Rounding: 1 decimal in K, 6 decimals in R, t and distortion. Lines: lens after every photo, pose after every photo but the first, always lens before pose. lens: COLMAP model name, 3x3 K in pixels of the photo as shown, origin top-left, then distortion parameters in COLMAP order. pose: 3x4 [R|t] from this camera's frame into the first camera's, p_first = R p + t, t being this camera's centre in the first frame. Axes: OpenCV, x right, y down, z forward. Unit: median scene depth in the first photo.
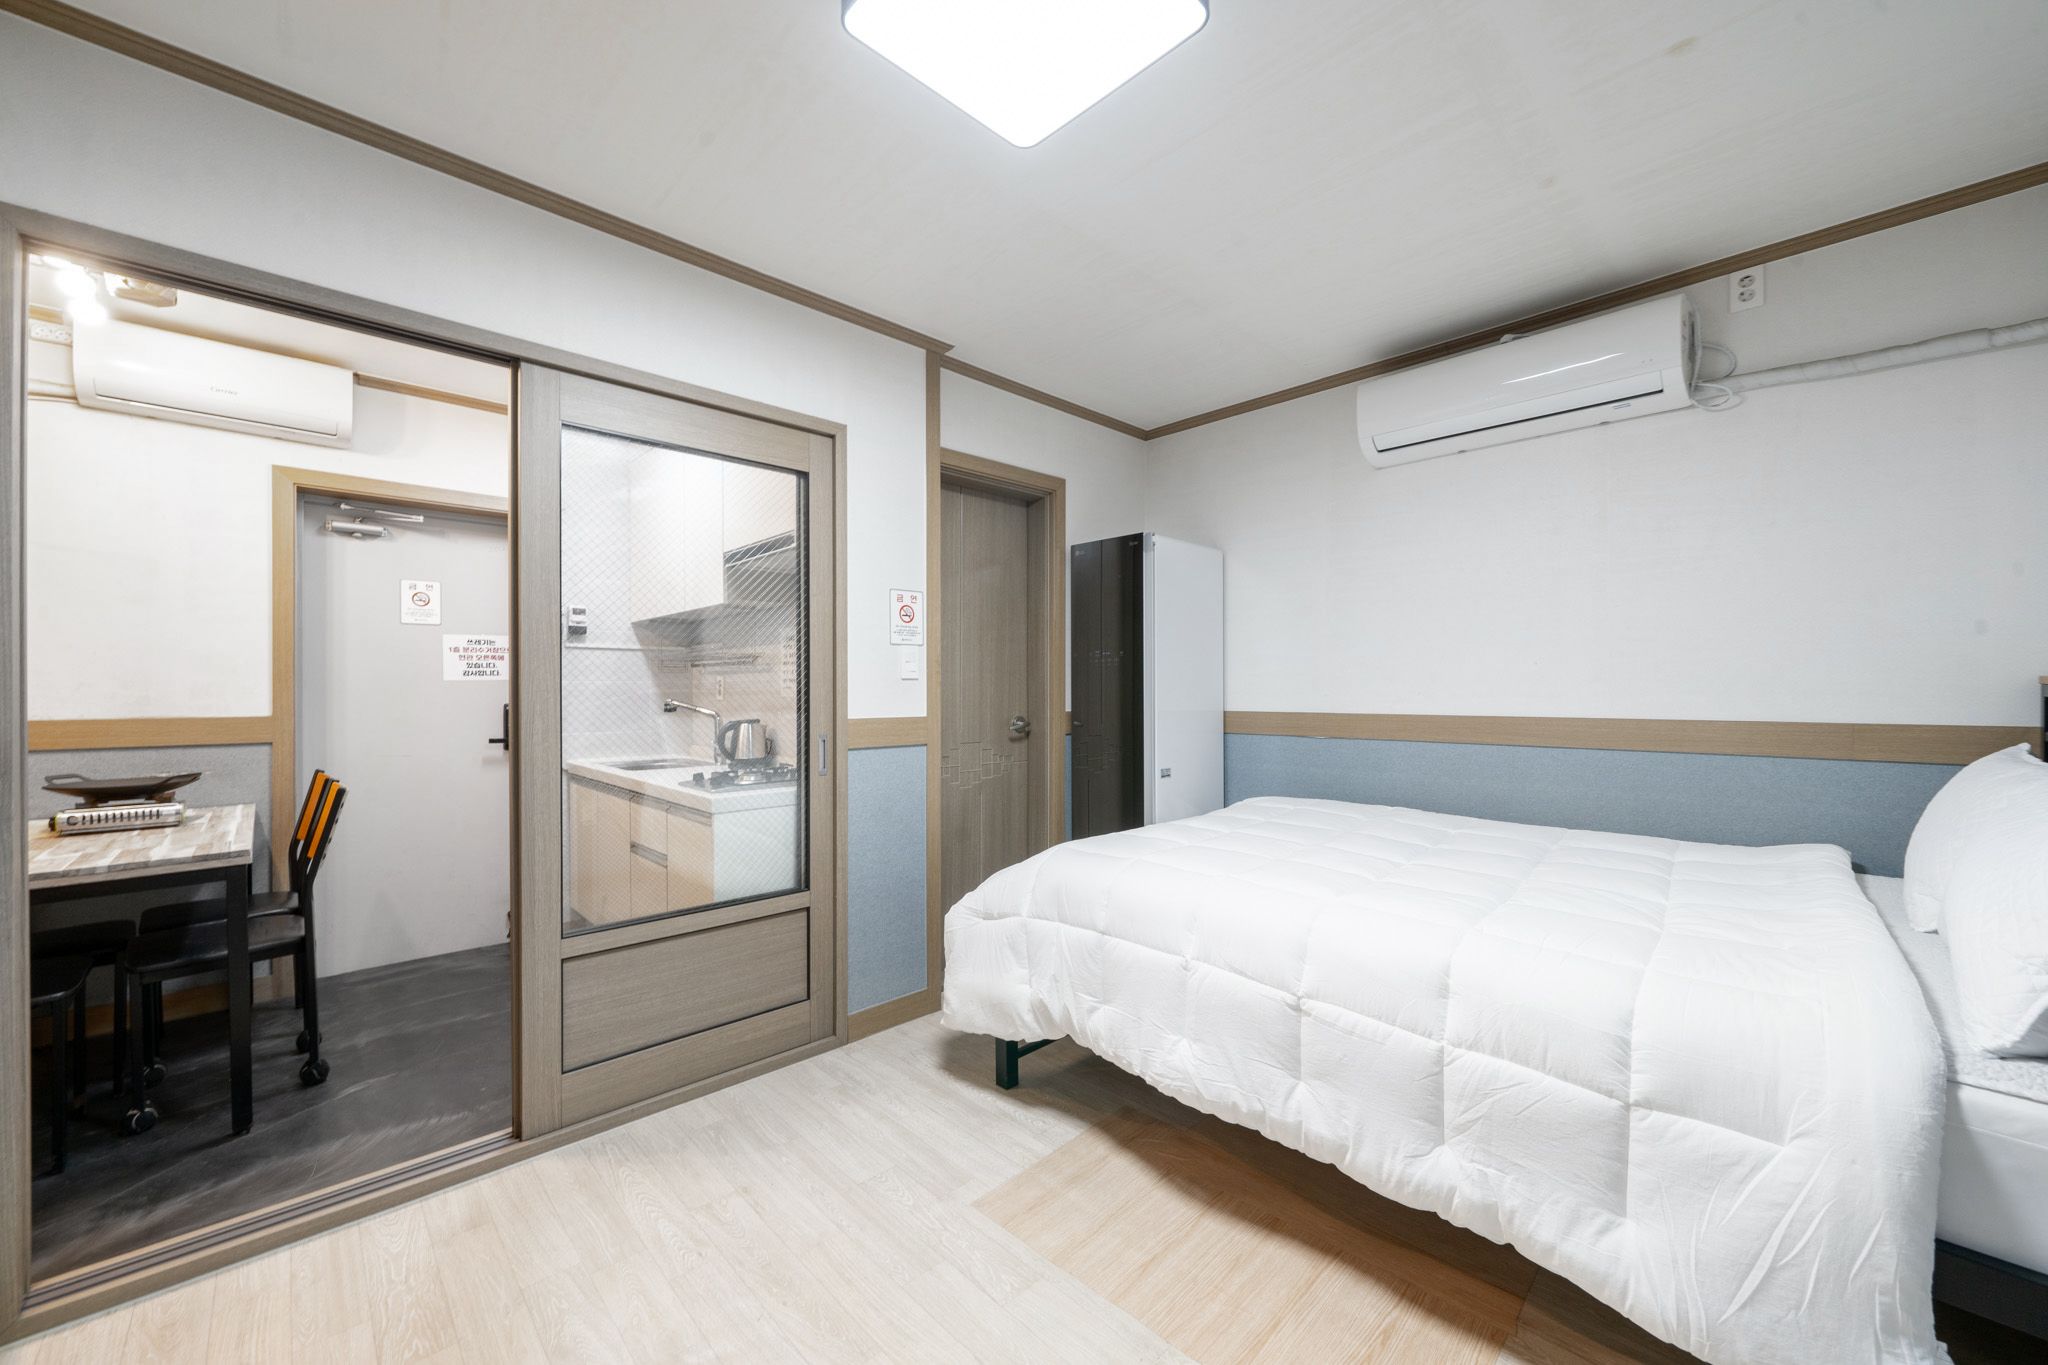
lens RADIAL K [[767.7, 0, 1014.6], [0, 767.7, 692.4], [0, 0, 1]] dist [0.000645, -0.000079]
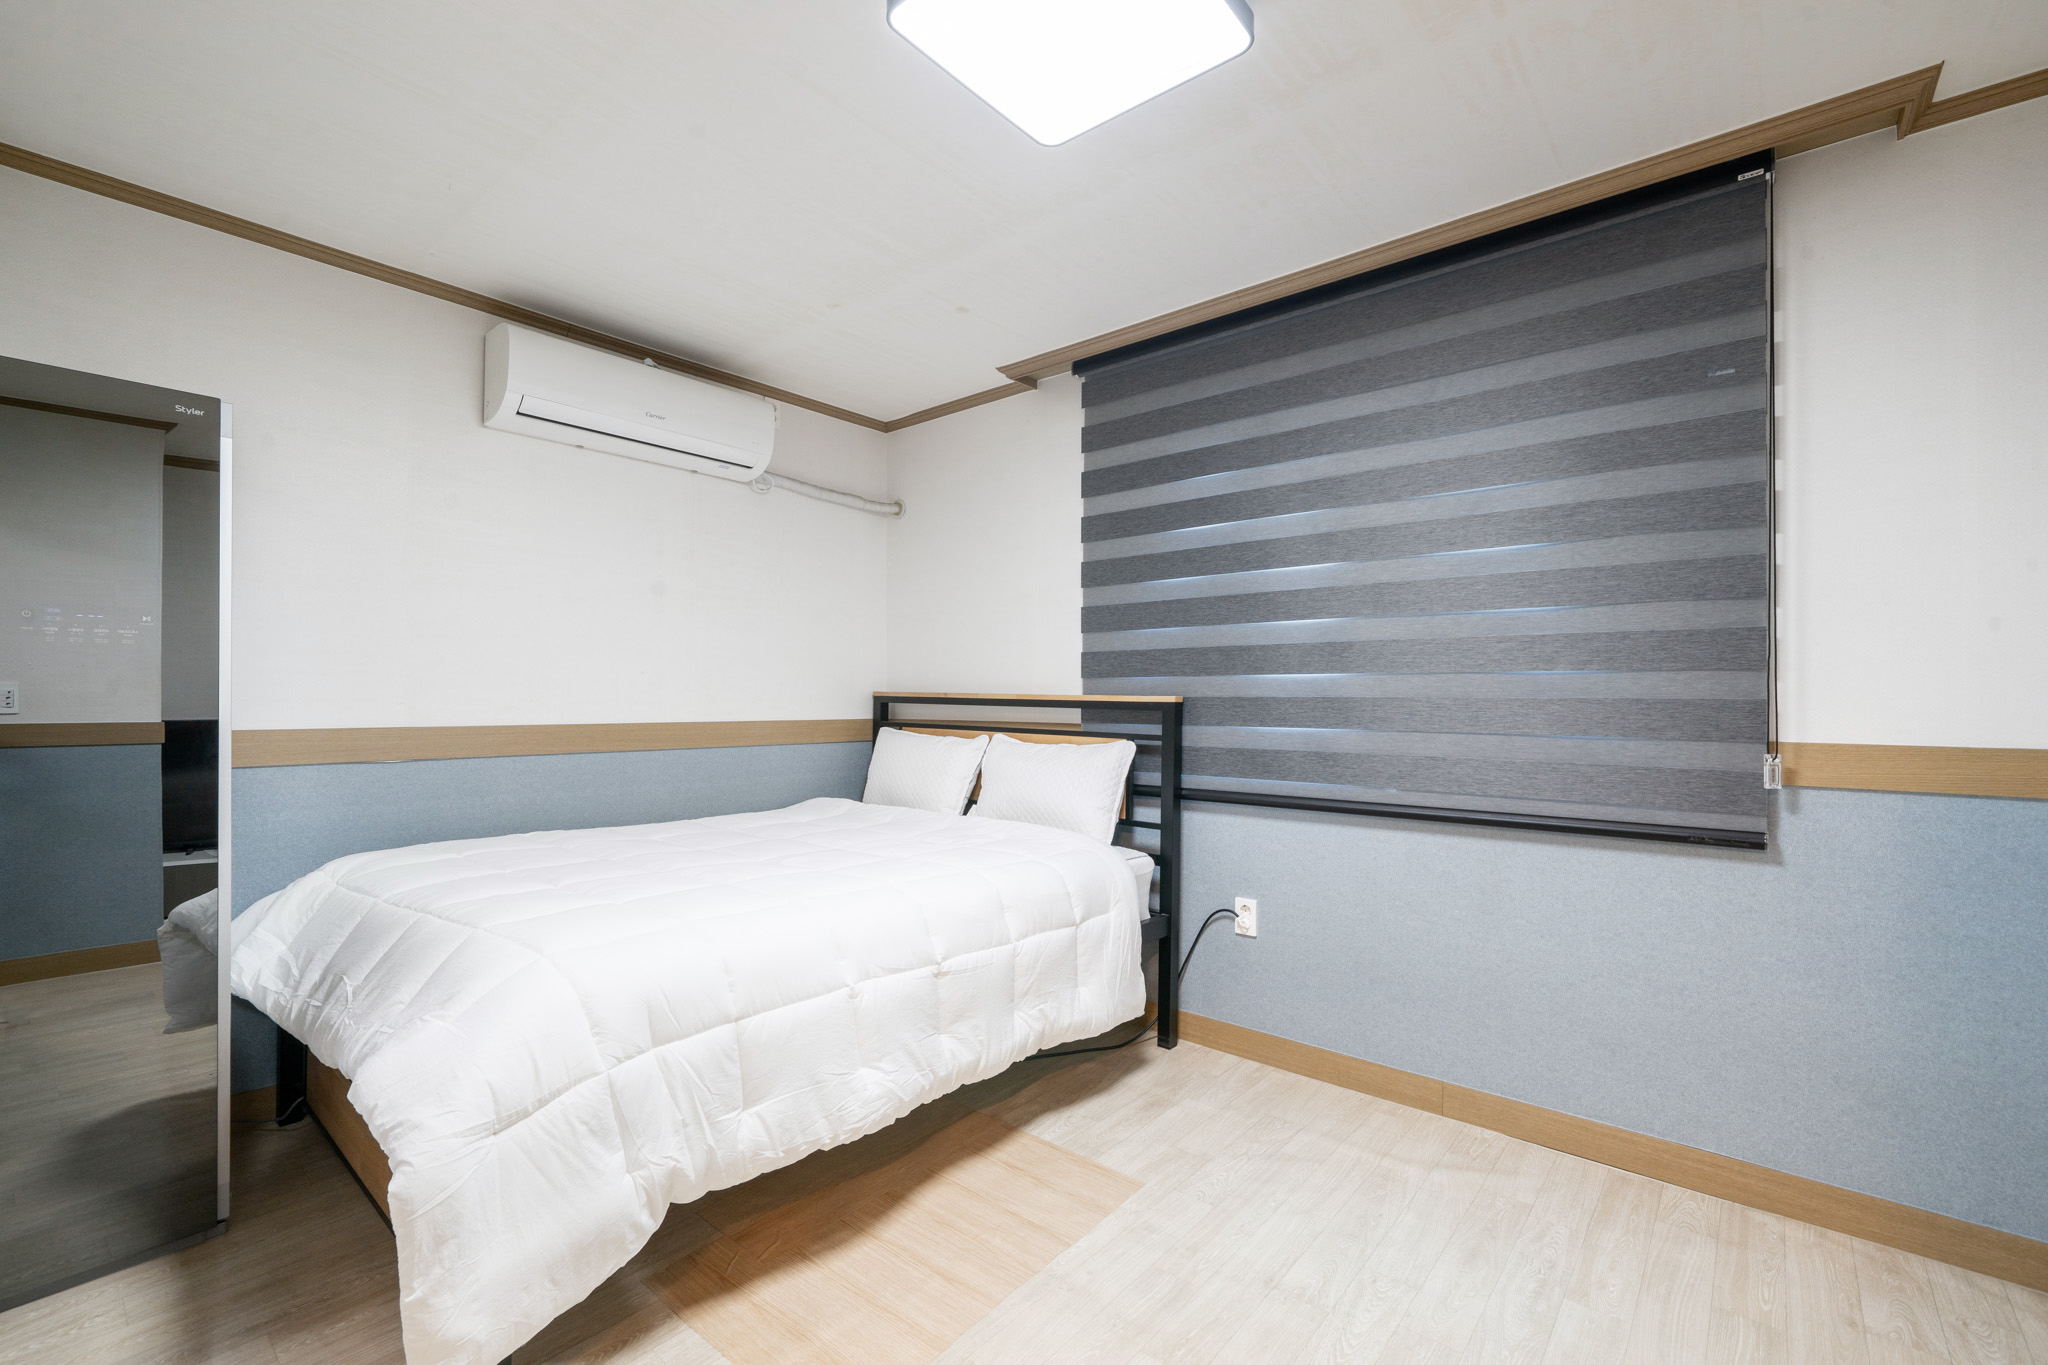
lens RADIAL K [[896.2, 0, 988.0], [0, 896.2, 697.1], [0, 0, 1]] dist [-0.001073, 0.001028]
pose [[-0.100039, 0.010634, 0.994927, -0.401156], [-0.005958, 0.999919, -0.011286, 0.003212], [-0.994966, -0.007057, -0.099968, 0.431624]]
